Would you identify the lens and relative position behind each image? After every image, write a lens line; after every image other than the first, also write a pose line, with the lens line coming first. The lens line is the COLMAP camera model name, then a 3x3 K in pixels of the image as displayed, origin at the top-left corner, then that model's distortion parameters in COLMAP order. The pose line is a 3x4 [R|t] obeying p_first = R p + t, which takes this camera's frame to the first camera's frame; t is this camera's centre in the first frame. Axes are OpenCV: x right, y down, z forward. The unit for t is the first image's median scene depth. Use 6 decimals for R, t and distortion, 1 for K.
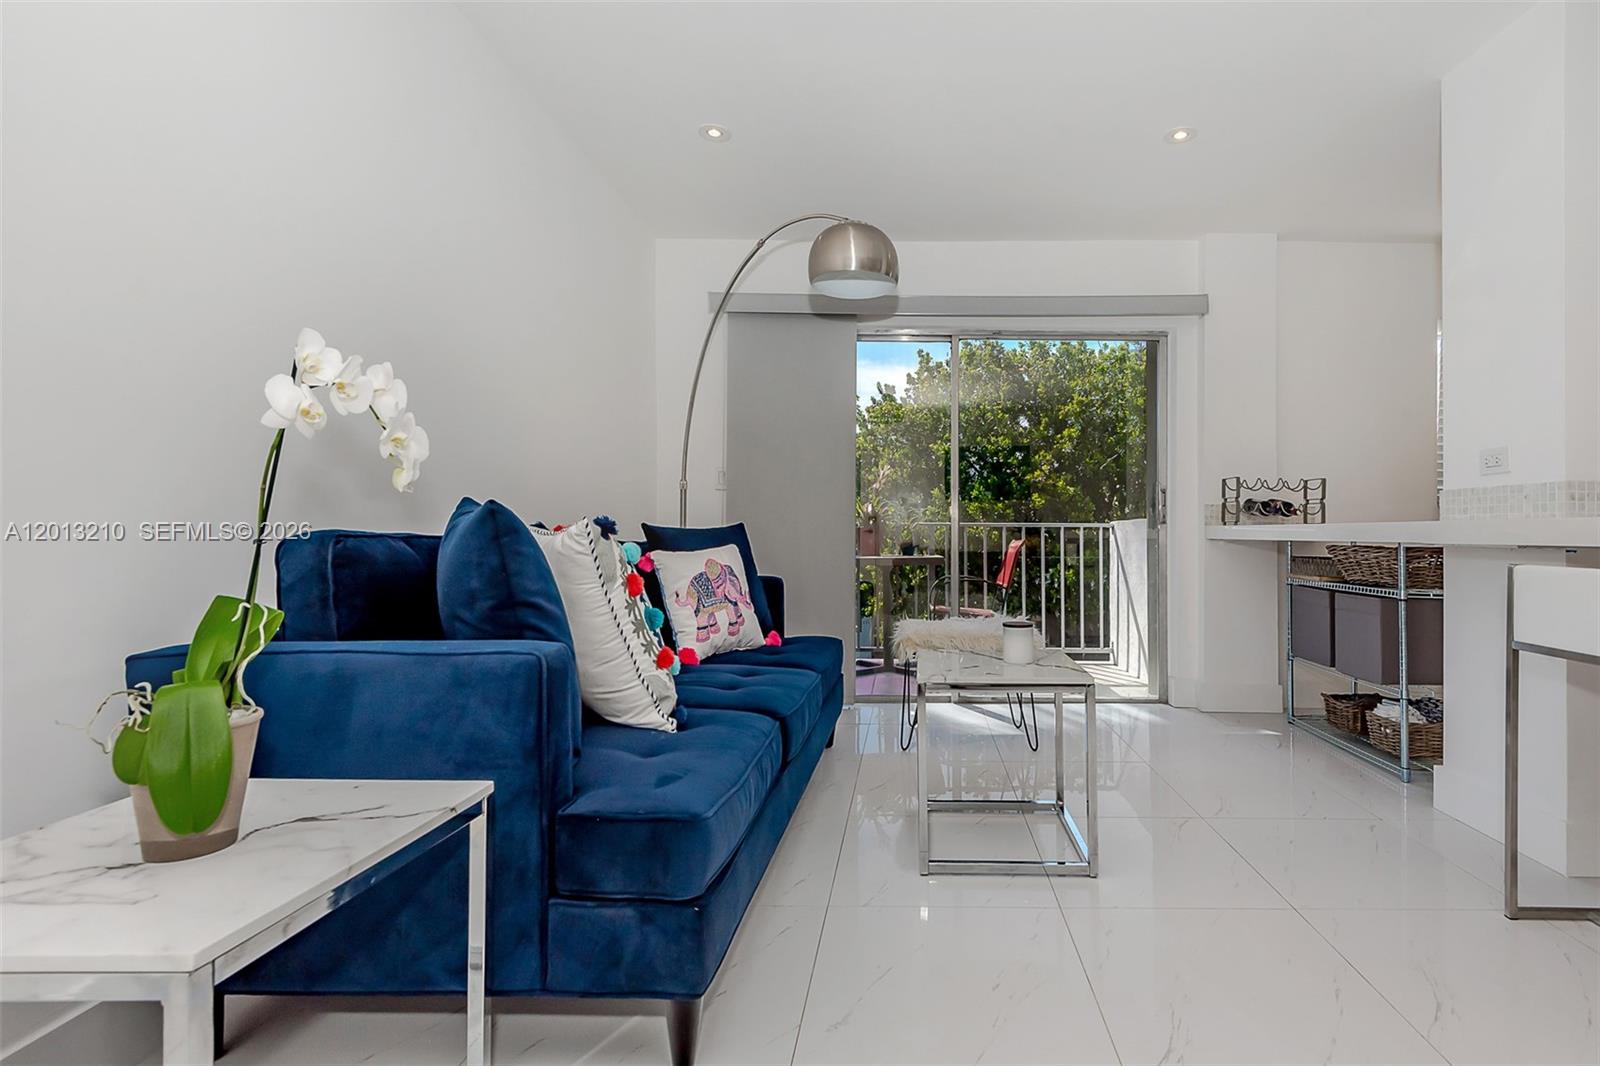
lens RADIAL K [[838.9, 0, 887.7], [0, 838.9, 513.2], [0, 0, 1]] dist [0.001614, -0.000108]
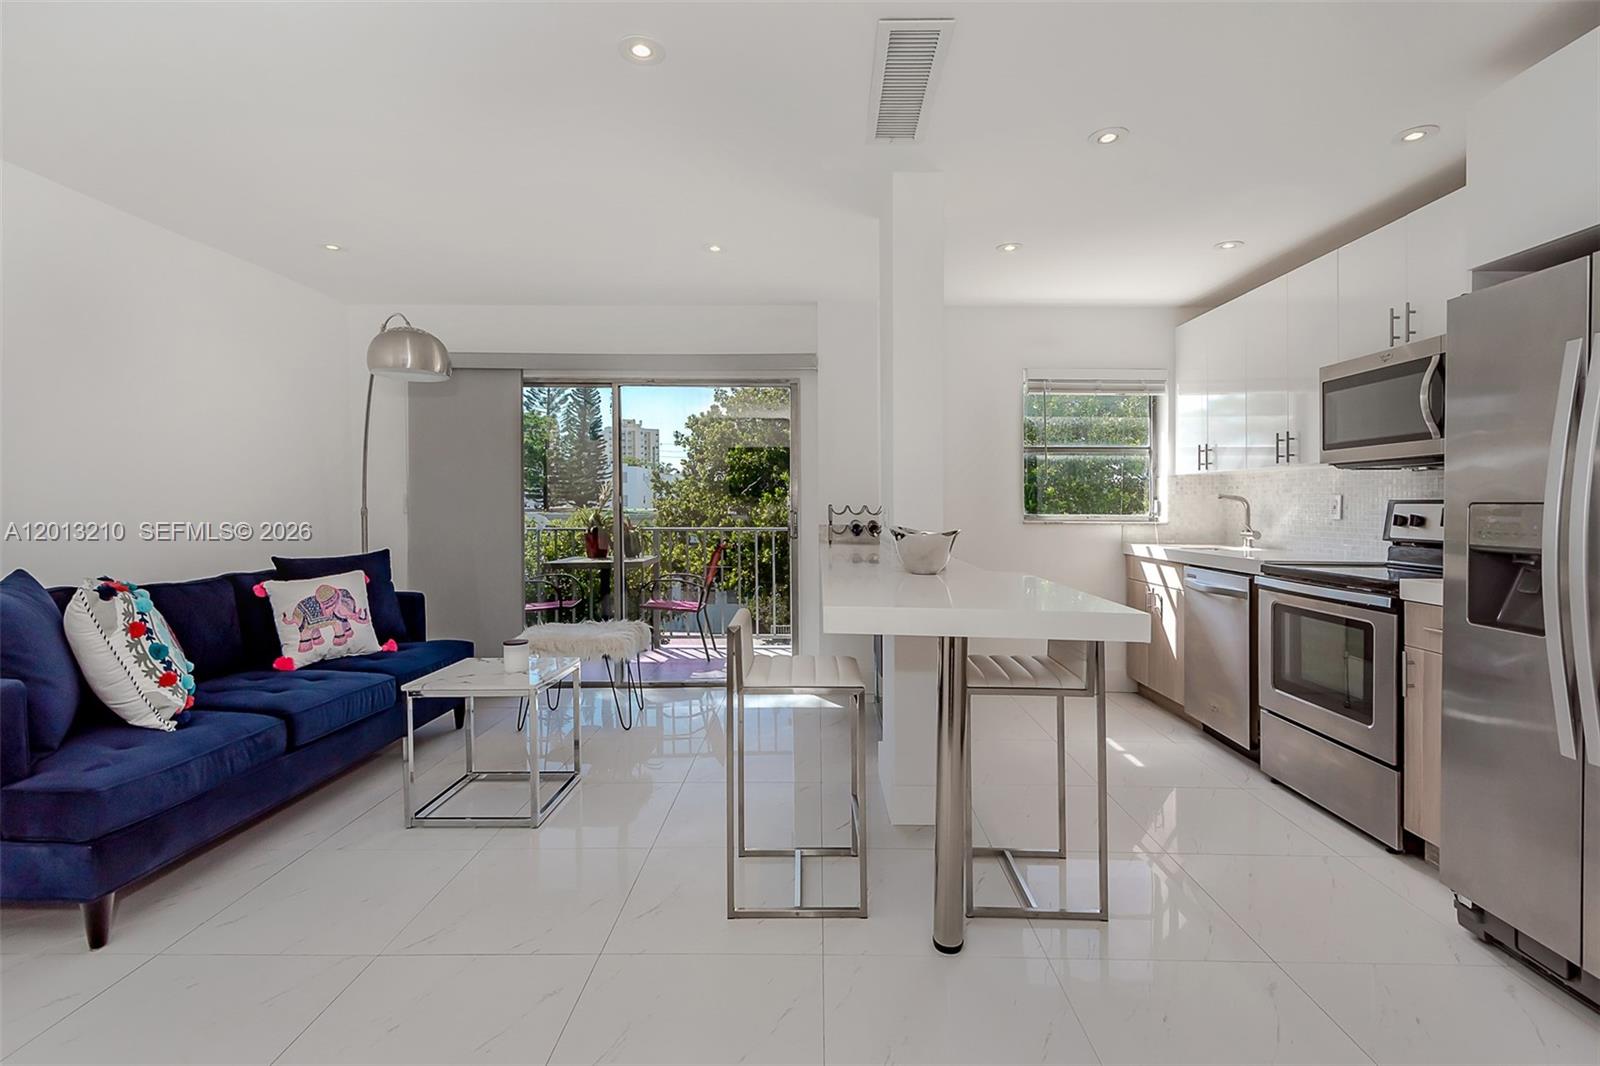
lens RADIAL K [[793.4, 0, 803.2], [0, 793.4, 502.2], [0, 0, 1]] dist [0.000262, -0.015734]
pose [[0.999680, 0.001670, 0.025248, 0.651626], [-0.002195, 0.999782, 0.020788, -0.132359], [-0.025208, -0.020836, 0.999465, -0.302078]]
